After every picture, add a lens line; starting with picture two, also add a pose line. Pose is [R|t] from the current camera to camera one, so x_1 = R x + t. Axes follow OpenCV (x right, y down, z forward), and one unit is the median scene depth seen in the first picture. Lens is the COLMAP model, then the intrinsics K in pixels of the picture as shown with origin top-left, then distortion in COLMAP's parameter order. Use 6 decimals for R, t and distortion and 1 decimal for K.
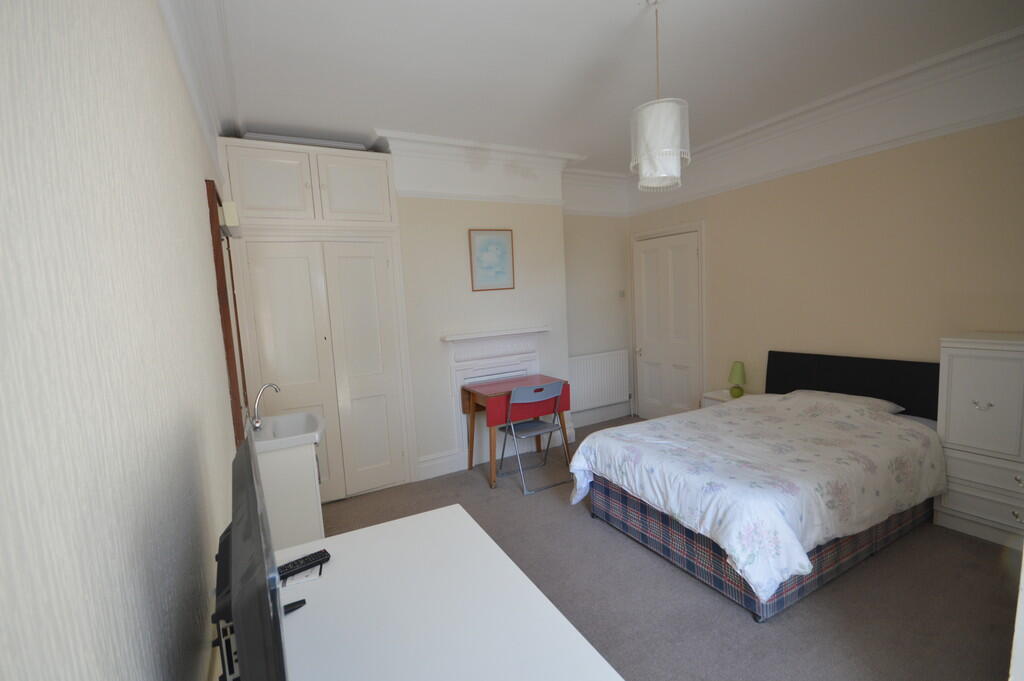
lens RADIAL K [[450.8, 0, 509.7], [0, 450.8, 344.0], [0, 0, 1]] dist [0.002301, -0.007485]
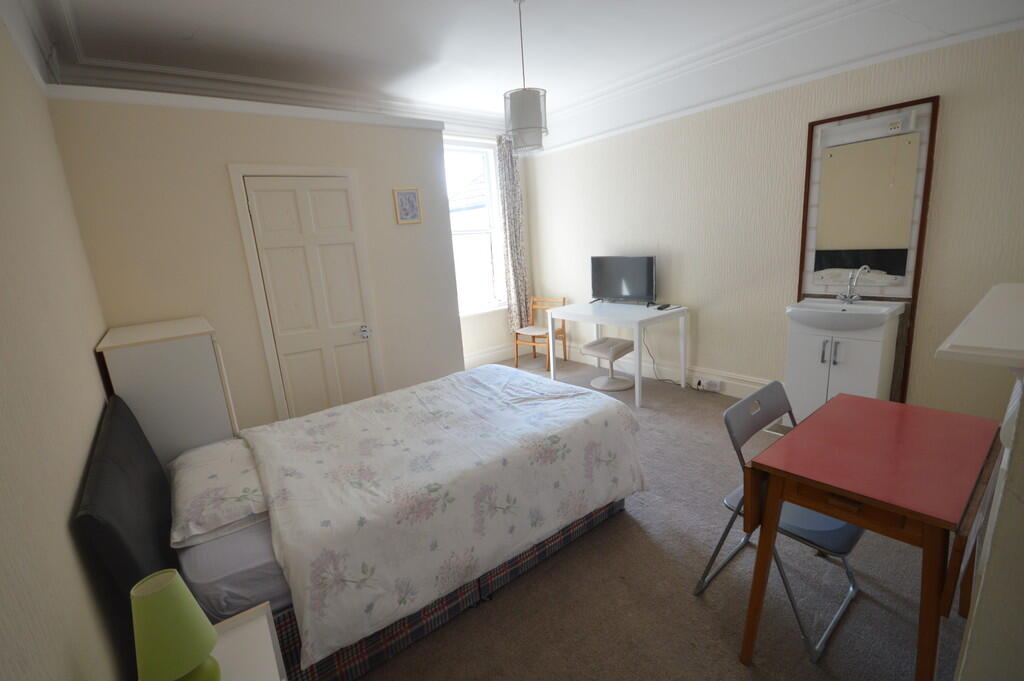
lens RADIAL K [[450.8, 0, 509.7], [0, 450.8, 344.0], [0, 0, 1]] dist [0.002301, -0.007485]
pose [[-0.976726, 0.162725, -0.139742, 0.512190], [0.108300, 0.936490, 0.333553, -0.209963], [0.185144, 0.310656, -0.932317, 1.860013]]
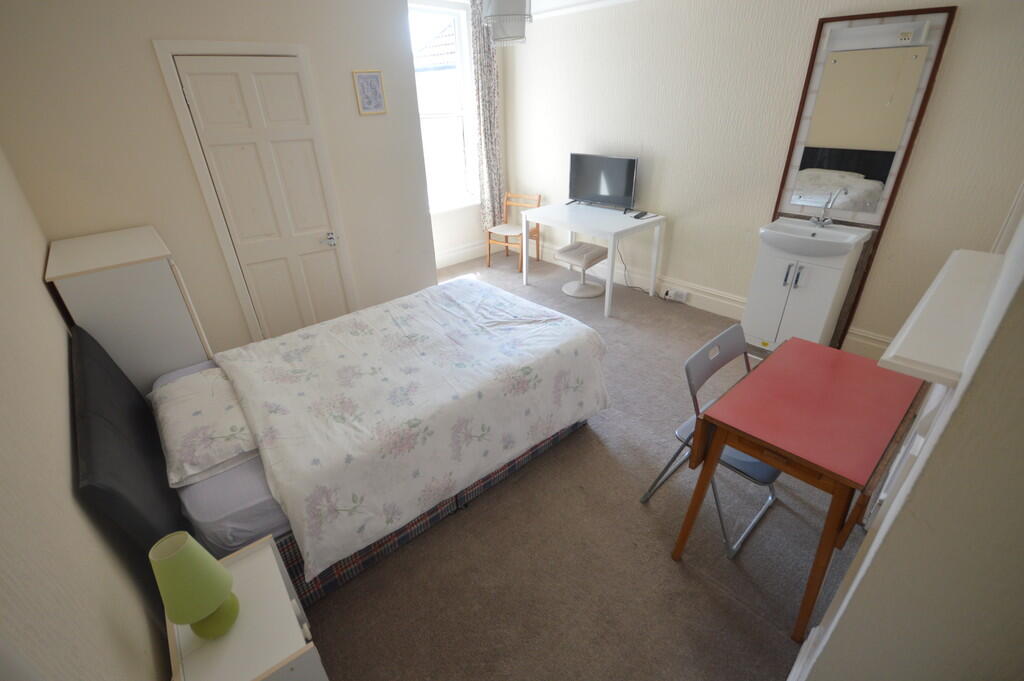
lens RADIAL K [[450.8, 0, 509.7], [0, 450.8, 344.0], [0, 0, 1]] dist [0.002301, -0.007485]
pose [[-0.970176, 0.183144, -0.158798, 0.506847], [0.059808, 0.815703, 0.575370, -0.302311], [0.234908, 0.548713, -0.802329, 1.826222]]
